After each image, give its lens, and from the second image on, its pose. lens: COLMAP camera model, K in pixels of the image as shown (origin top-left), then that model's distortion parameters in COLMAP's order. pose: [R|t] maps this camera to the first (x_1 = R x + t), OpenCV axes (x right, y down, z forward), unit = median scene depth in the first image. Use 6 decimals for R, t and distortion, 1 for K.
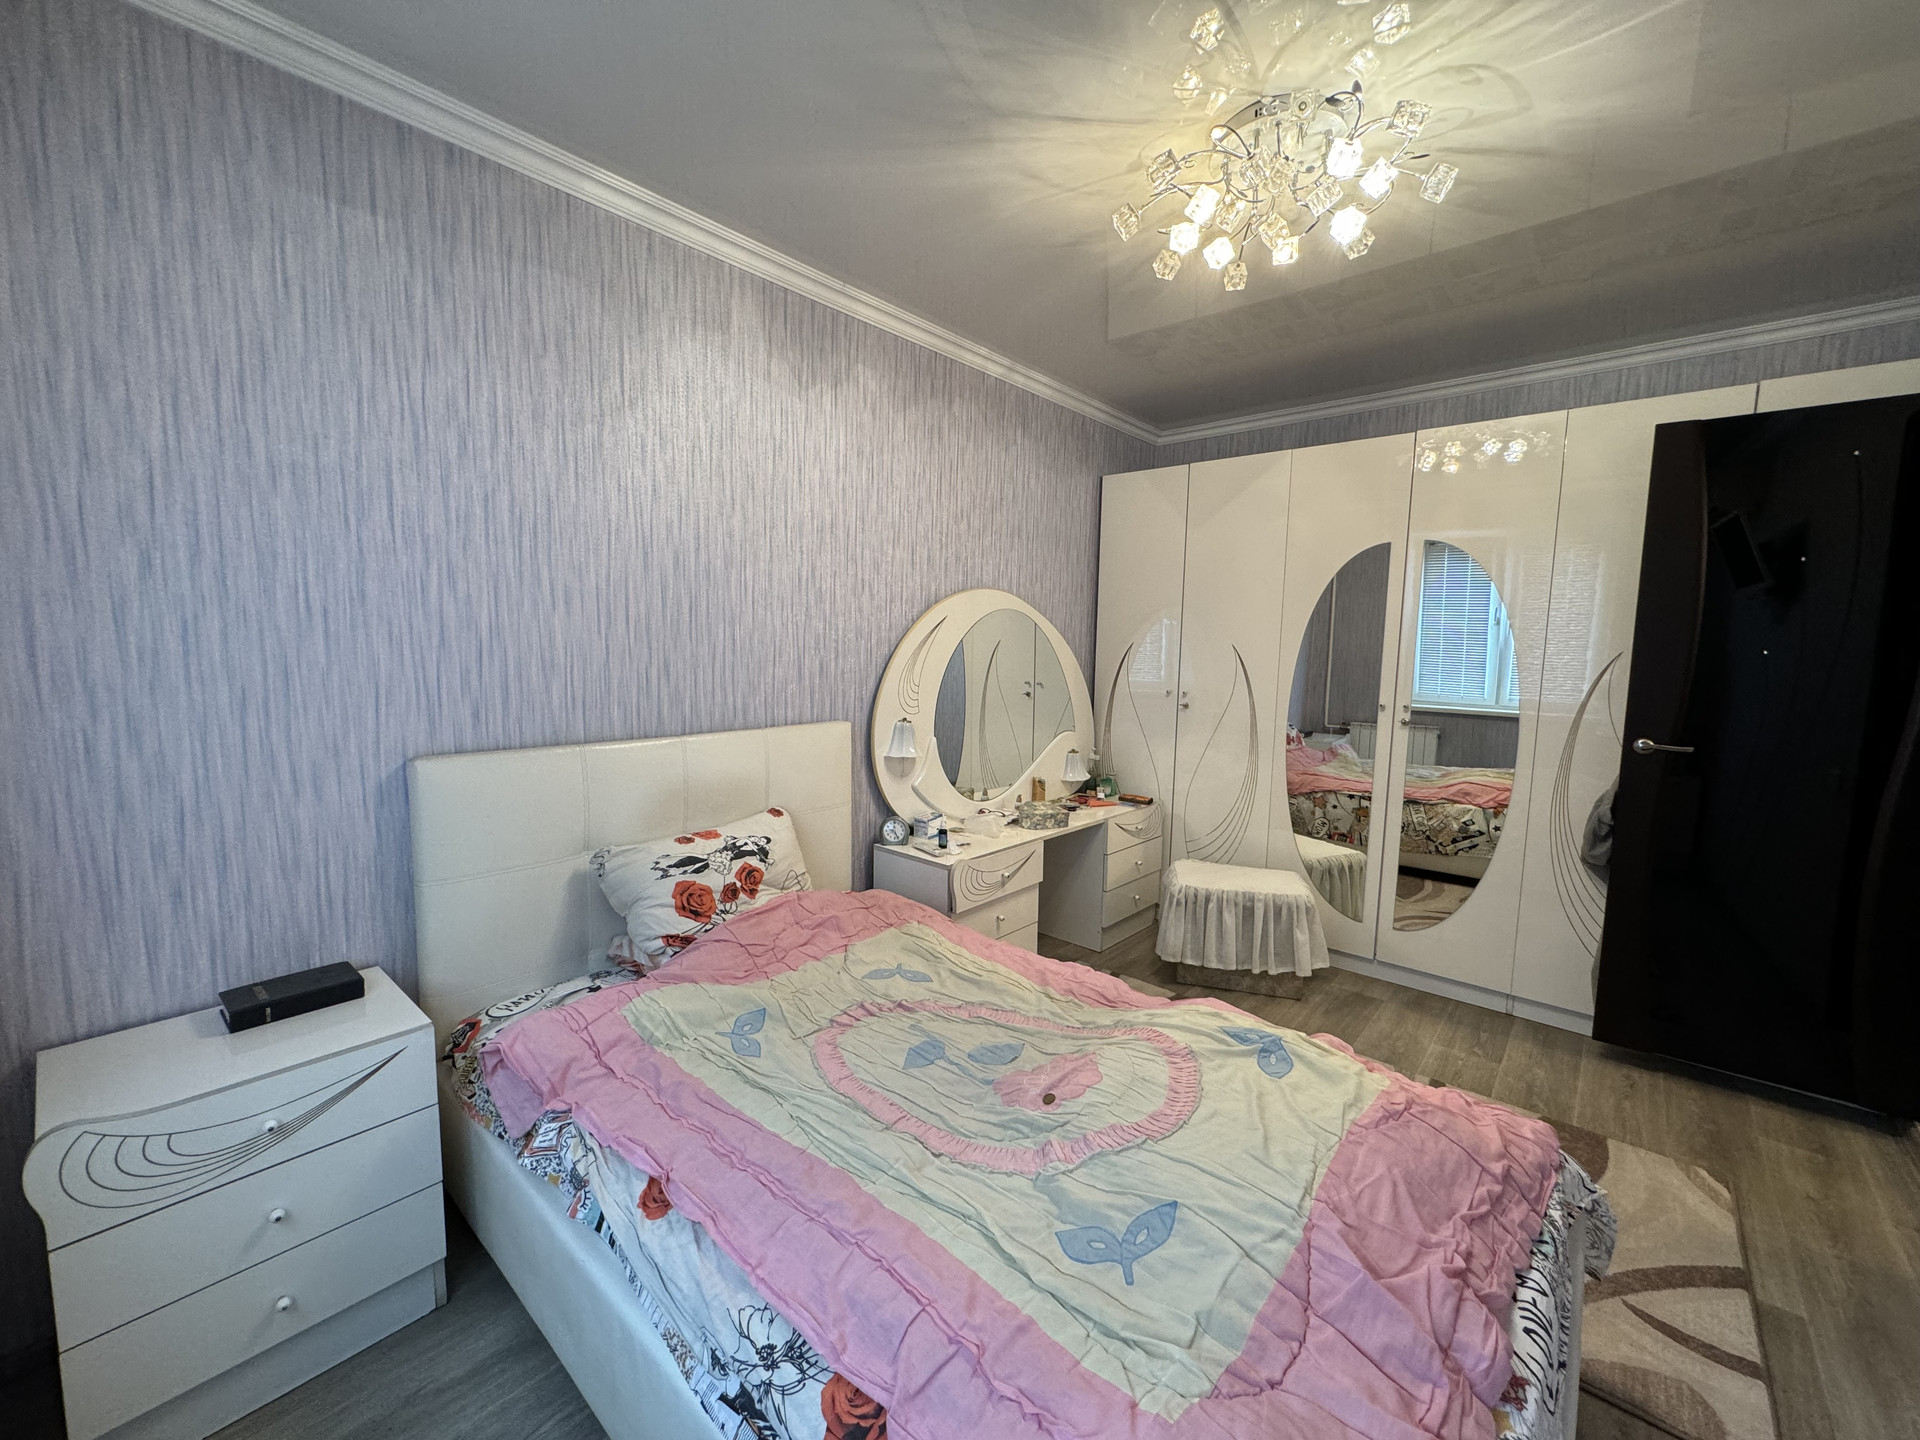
lens RADIAL K [[767.5, 0, 953.0], [0, 767.5, 720.2], [0, 0, 1]] dist [-0.001369, 0.000072]
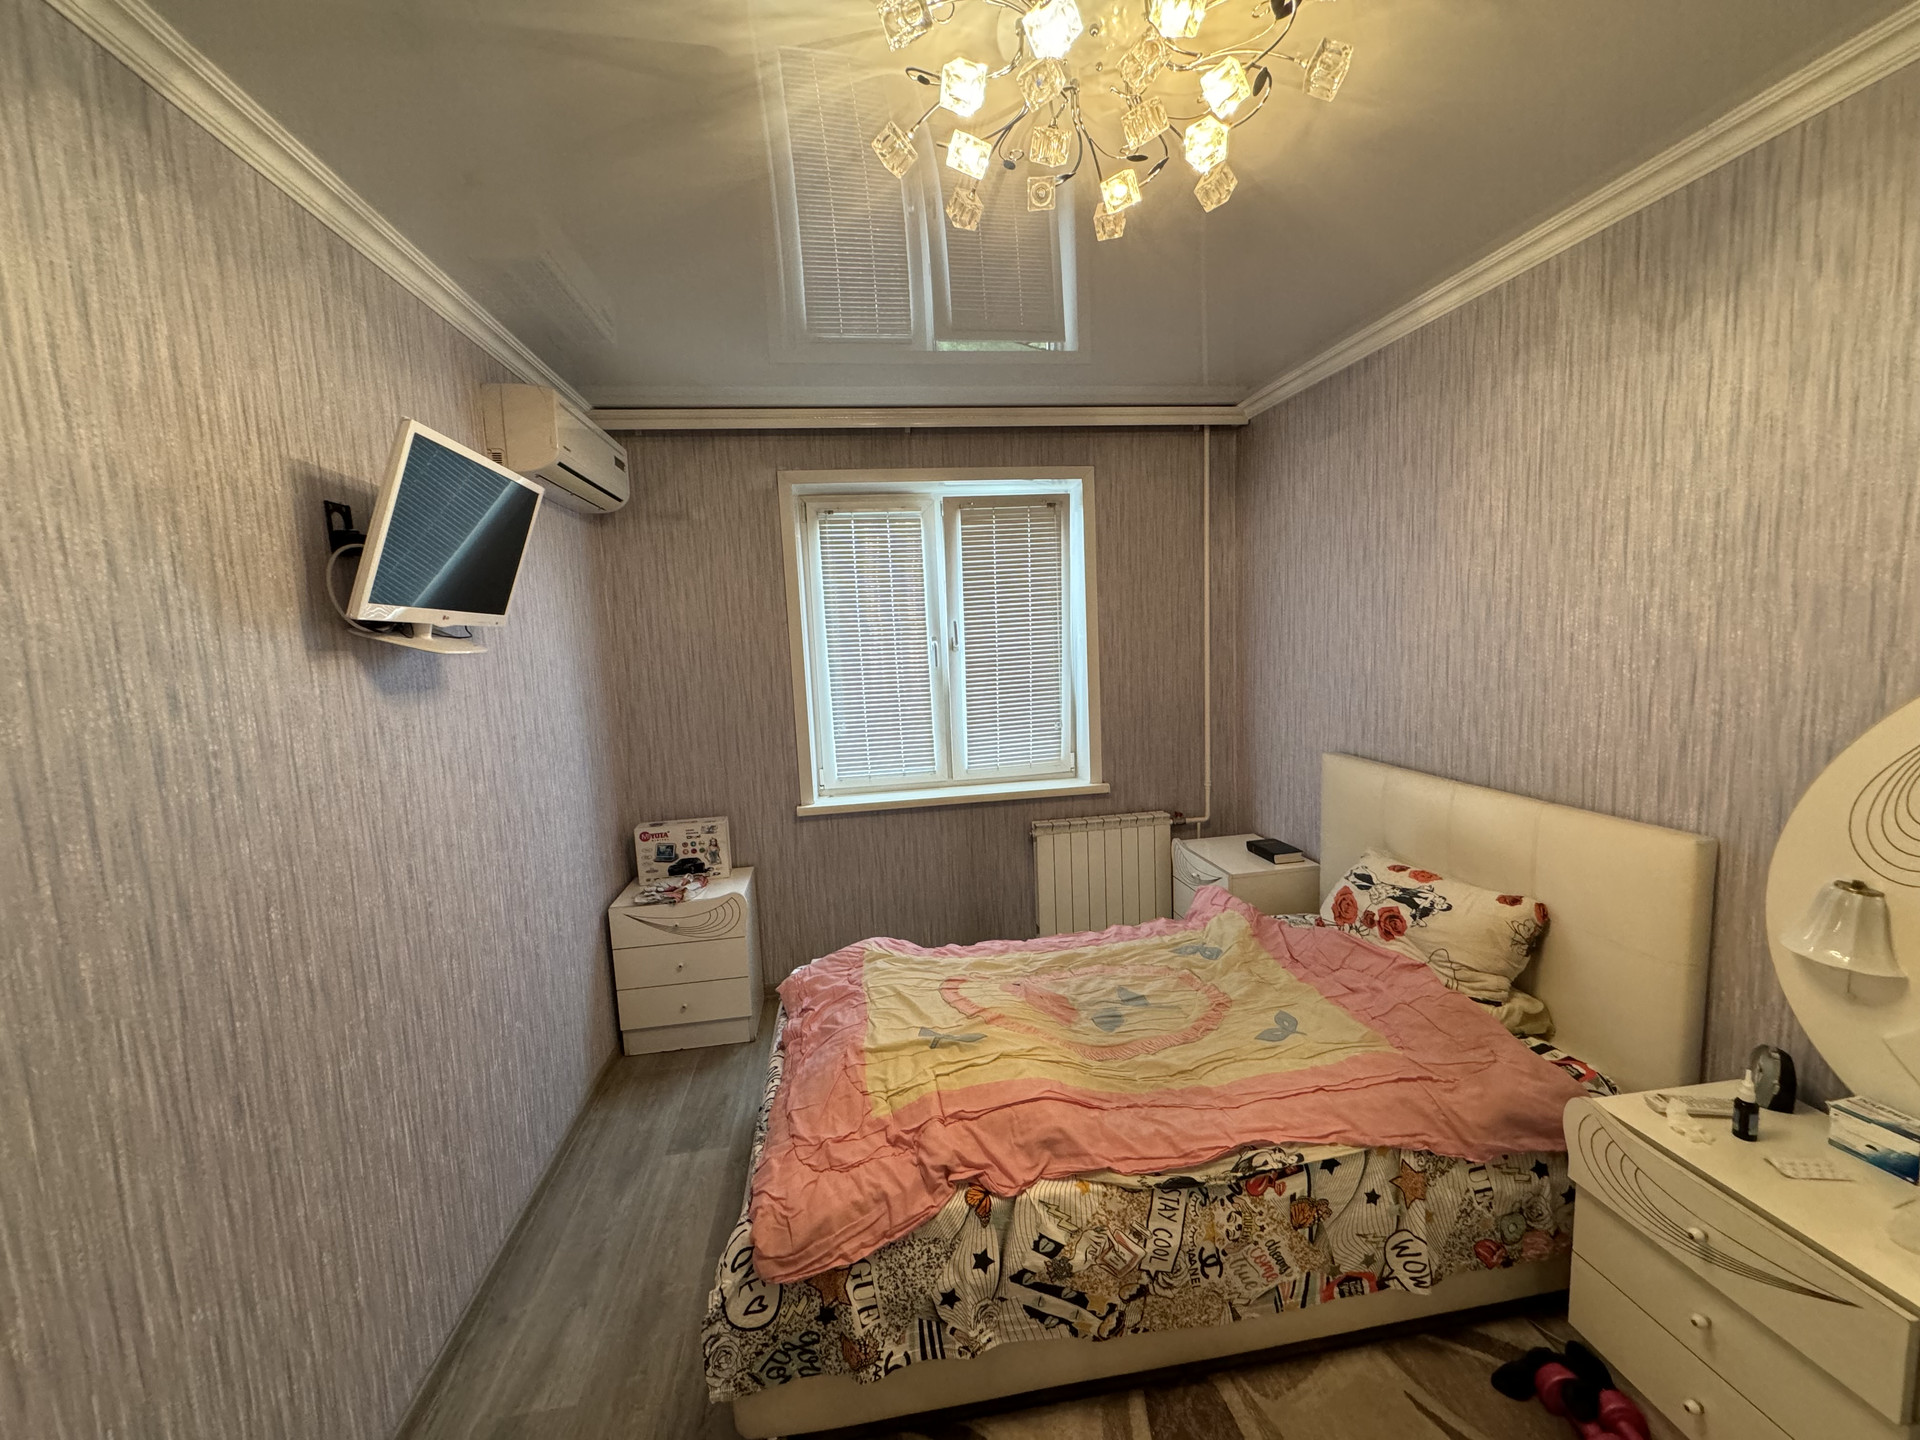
lens RADIAL K [[767.5, 0, 953.0], [0, 767.5, 720.2], [0, 0, 1]] dist [-0.001369, 0.000072]
pose [[-0.651903, 0.104431, -0.751077, 0.907493], [-0.037277, 0.984861, 0.169292, -0.225925], [0.757386, 0.138359, -0.638141, 1.205956]]
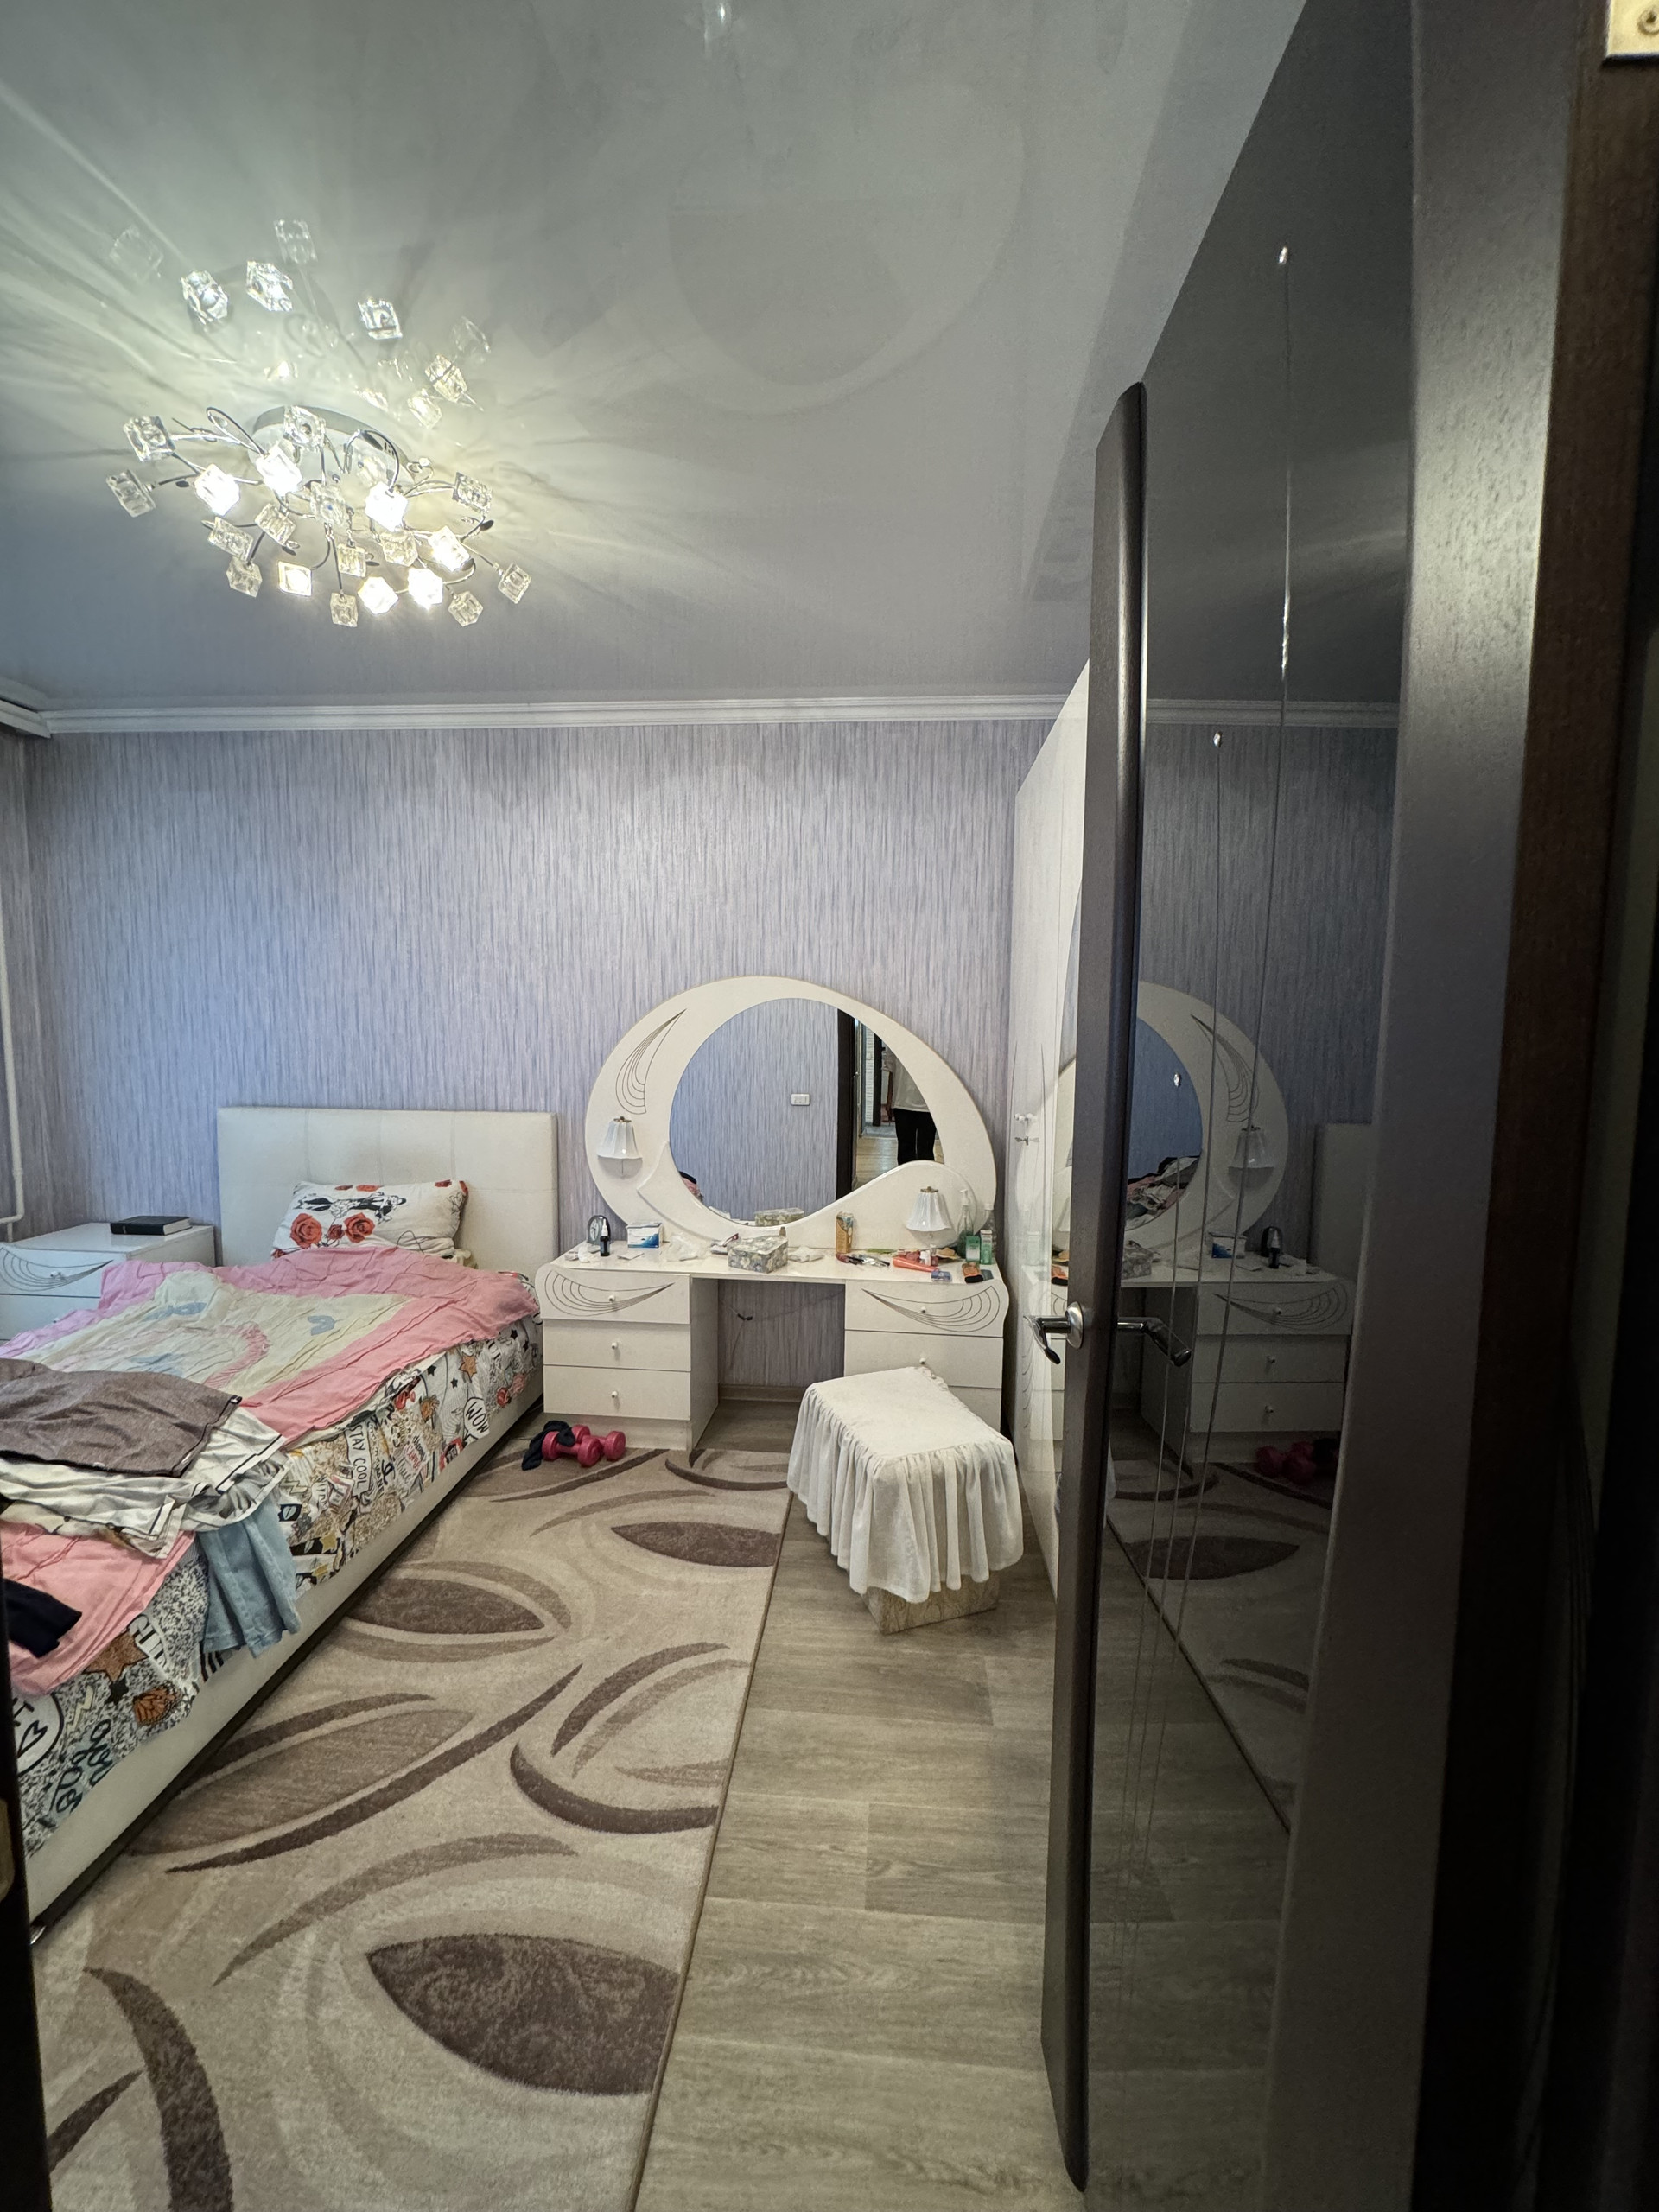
lens RADIAL K [[890.1, 0, 829.5], [0, 890.1, 1106.0], [0, 0, 1]] dist [0.002139, 0.000268]
pose [[0.595551, 0.070359, -0.800230, 1.377771], [-0.085318, 0.996063, 0.024082, -0.092529], [0.798774, 0.053932, 0.599209, 0.749372]]
